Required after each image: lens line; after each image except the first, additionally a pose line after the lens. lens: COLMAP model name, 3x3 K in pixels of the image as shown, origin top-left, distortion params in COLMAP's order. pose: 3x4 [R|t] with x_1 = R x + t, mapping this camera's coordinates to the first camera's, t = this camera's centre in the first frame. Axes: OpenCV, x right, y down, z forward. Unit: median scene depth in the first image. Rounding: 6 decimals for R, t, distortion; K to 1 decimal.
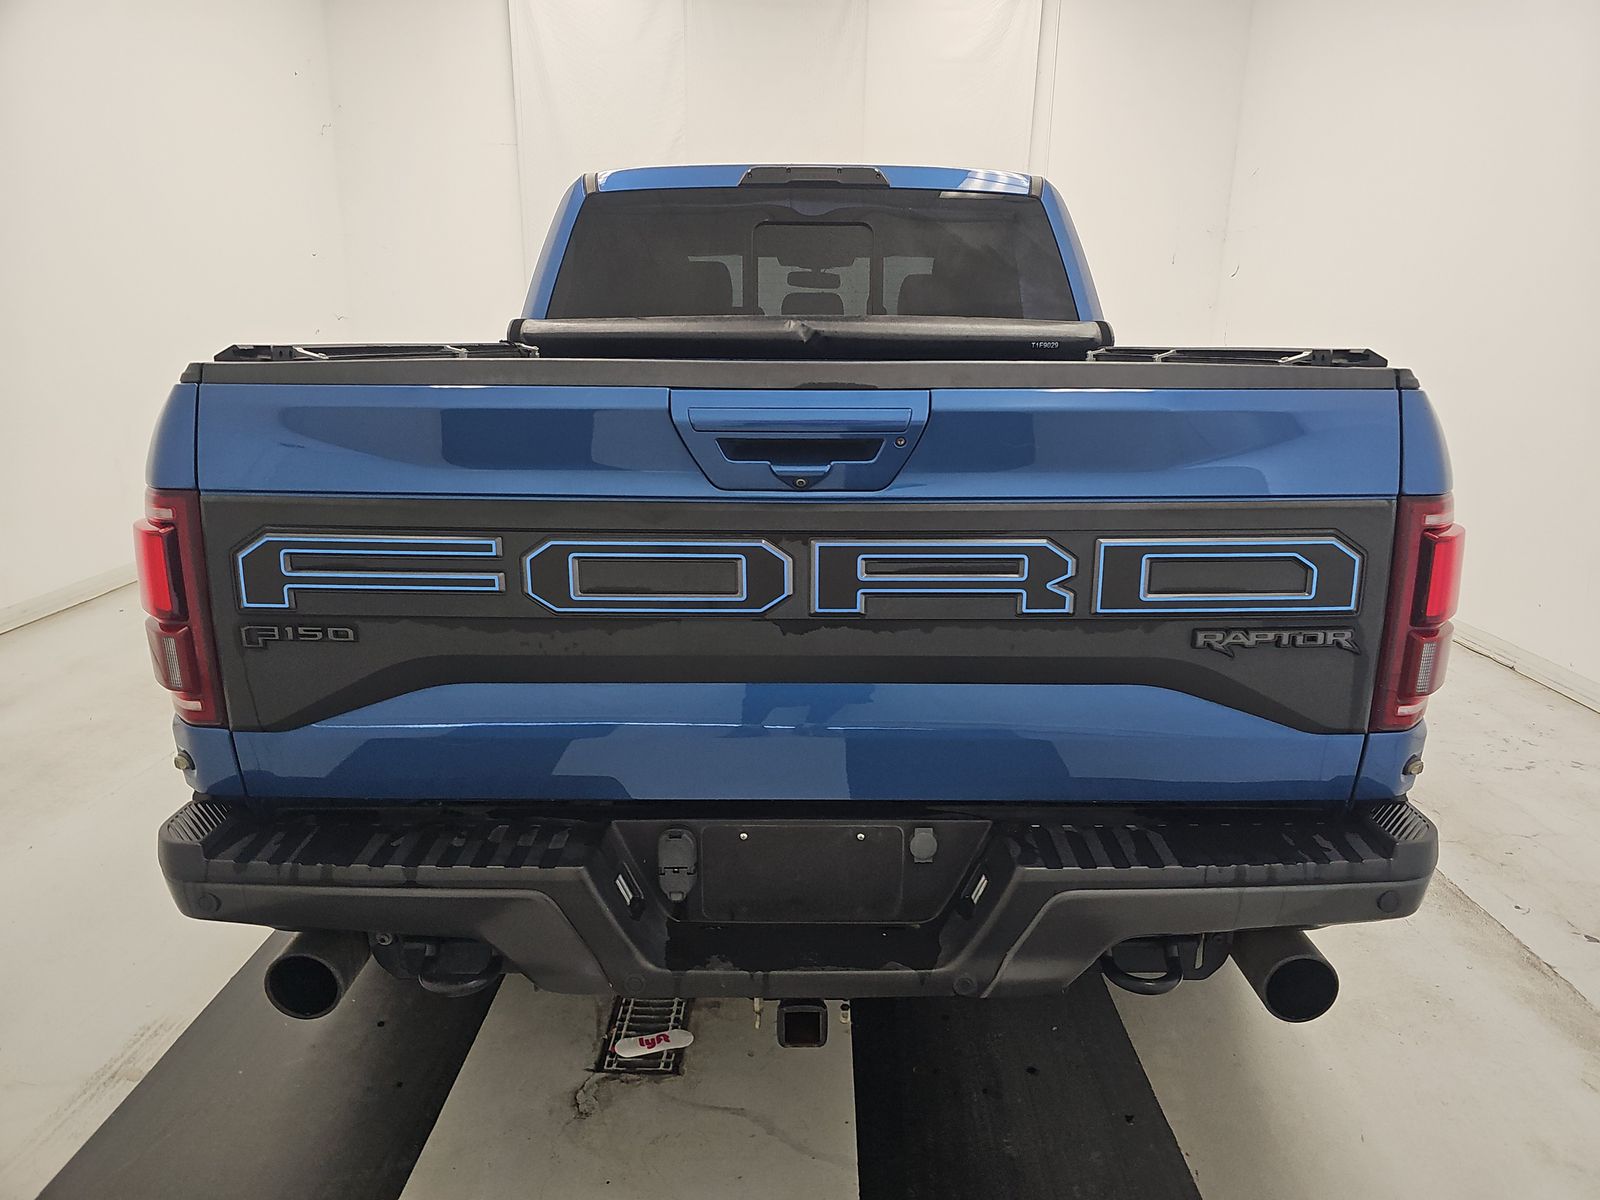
lens RADIAL K [[1030.6, 0, 811.5], [0, 1030.6, 608.8], [0, 0, 1]] dist [0.025607, -0.002829]
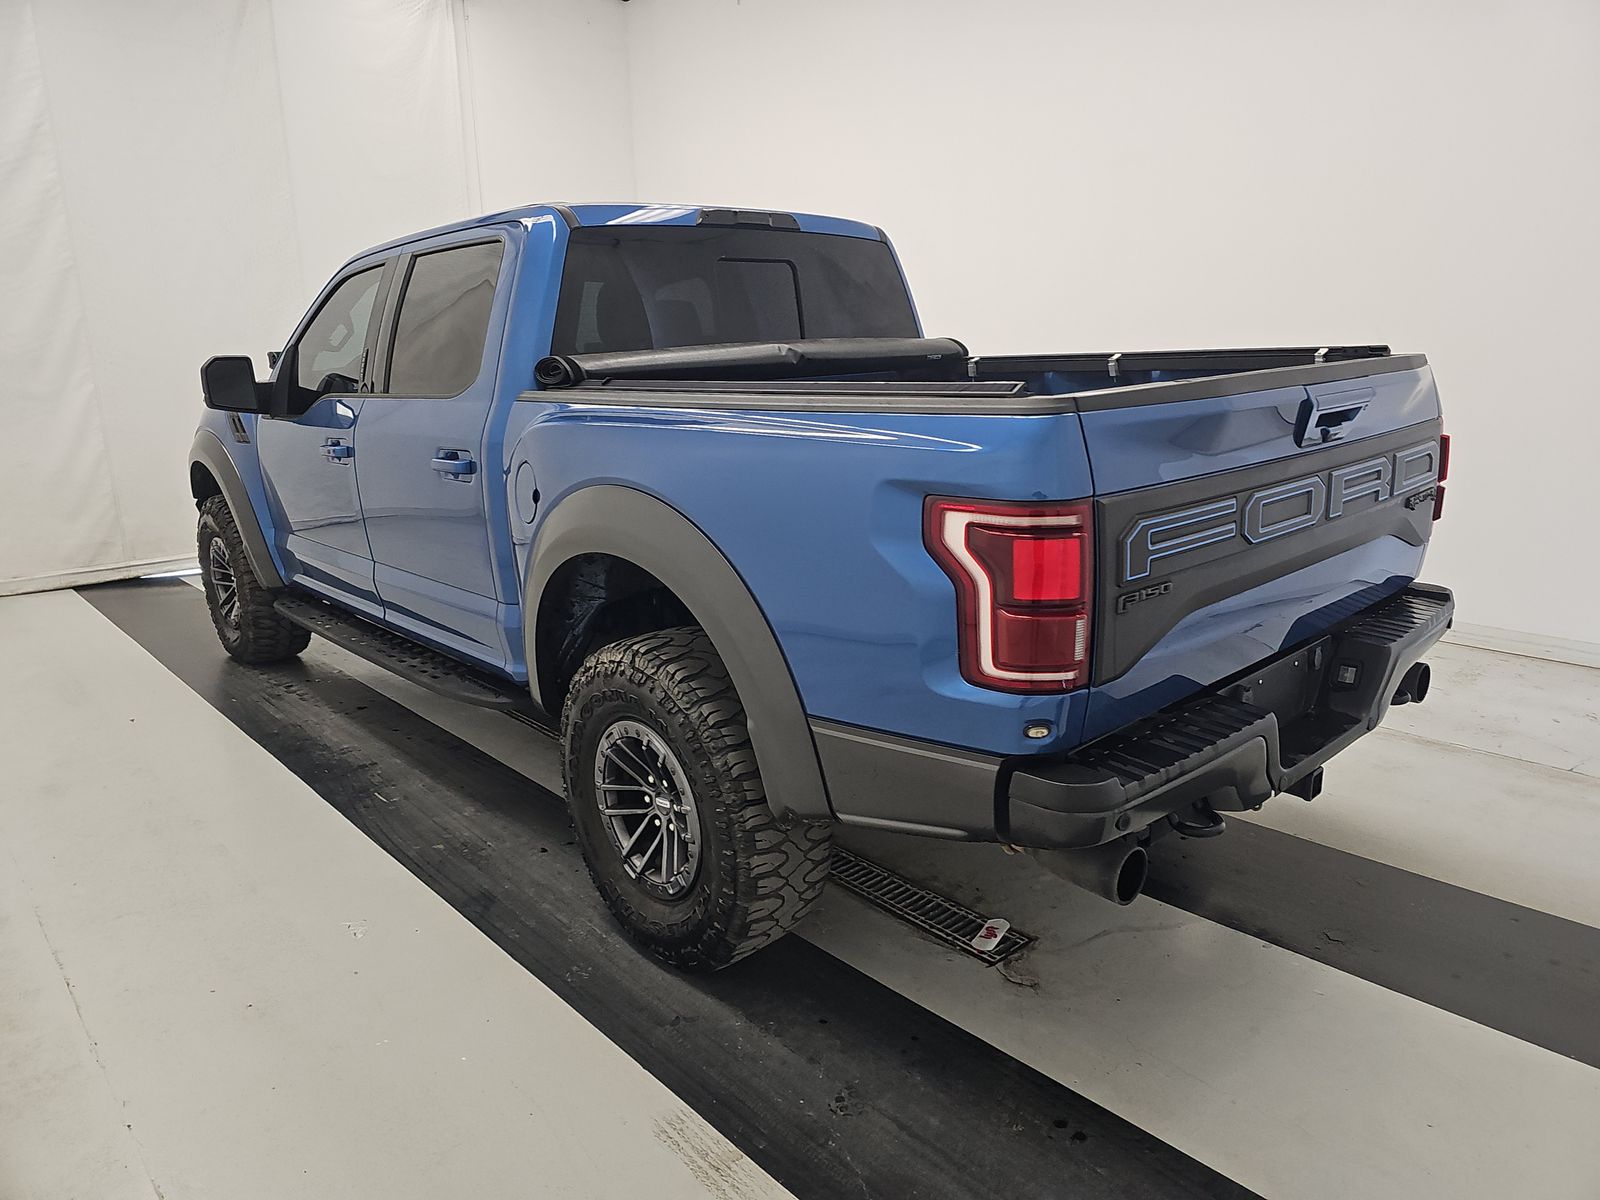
lens RADIAL K [[1030.6, 0, 811.5], [0, 1030.6, 608.8], [0, 0, 1]] dist [0.025607, -0.002829]
pose [[0.740381, -0.203029, 0.640793, -0.785095], [0.210294, 0.975403, 0.066072, -0.063554], [-0.638446, 0.085837, 0.764865, 0.128875]]
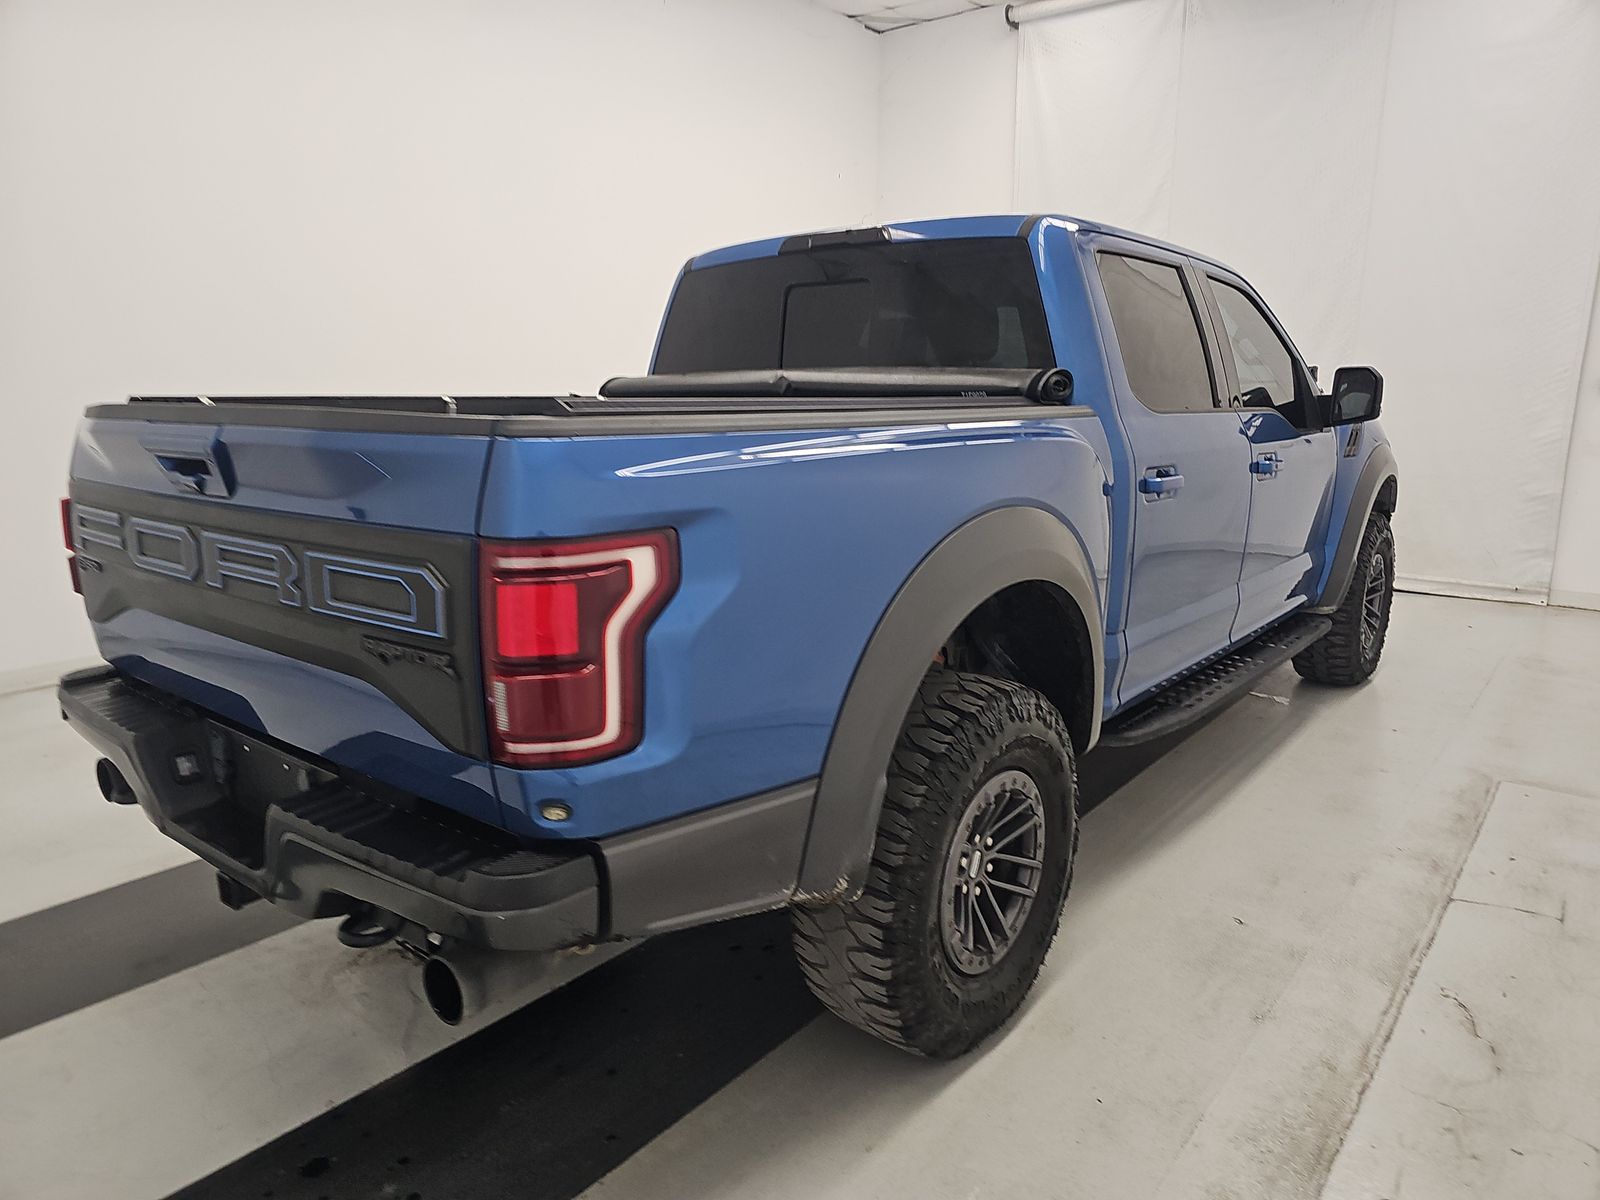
lens RADIAL K [[1030.6, 0, 811.5], [0, 1030.6, 608.8], [0, 0, 1]] dist [0.025607, -0.002829]
pose [[0.780180, 0.125161, -0.612907, 0.706172], [-0.154420, 0.987992, 0.005194, -0.044803], [0.606197, 0.090593, 0.790138, 0.181393]]
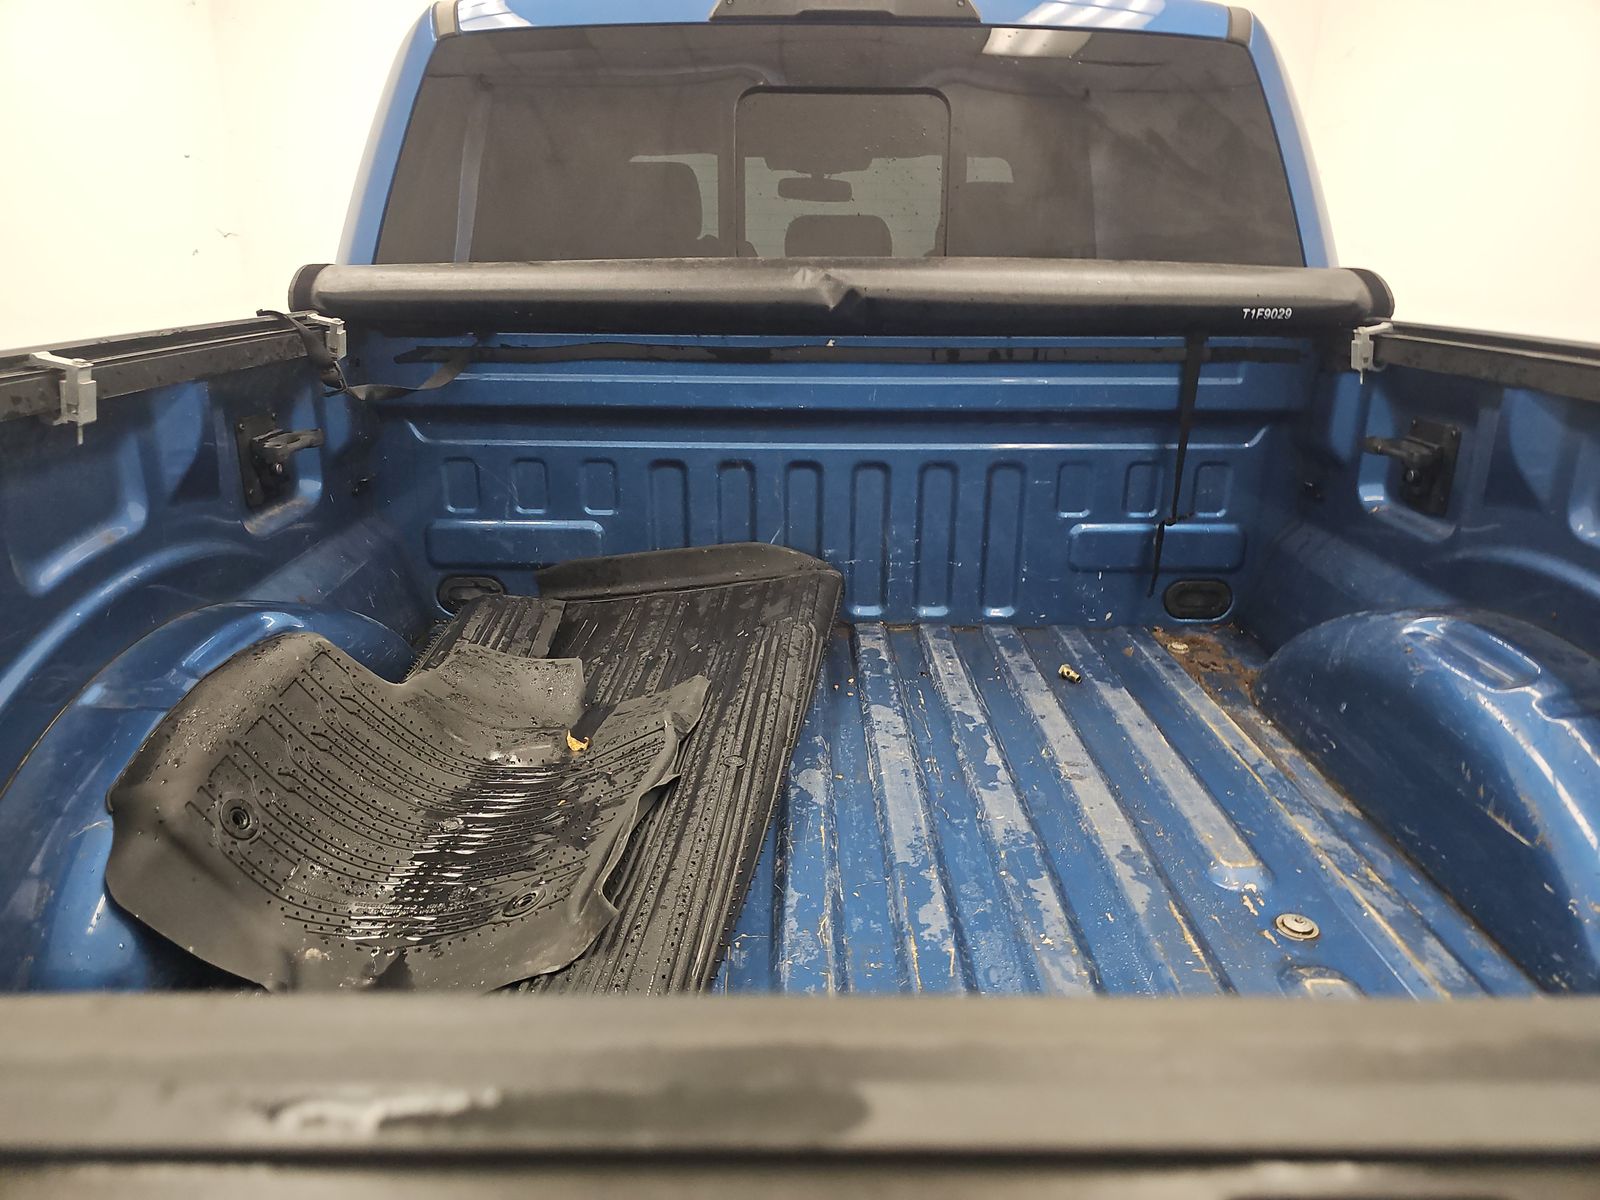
lens RADIAL K [[1092.4, 0, 774.1], [0, 1092.4, 596.3], [0, 0, 1]] dist [0.022379, -0.001483]
pose [[0.999927, 0.004884, -0.011048, -0.029867], [-0.004330, 0.998756, 0.049668, -0.134117], [0.011277, -0.049616, 0.998705, 0.409408]]
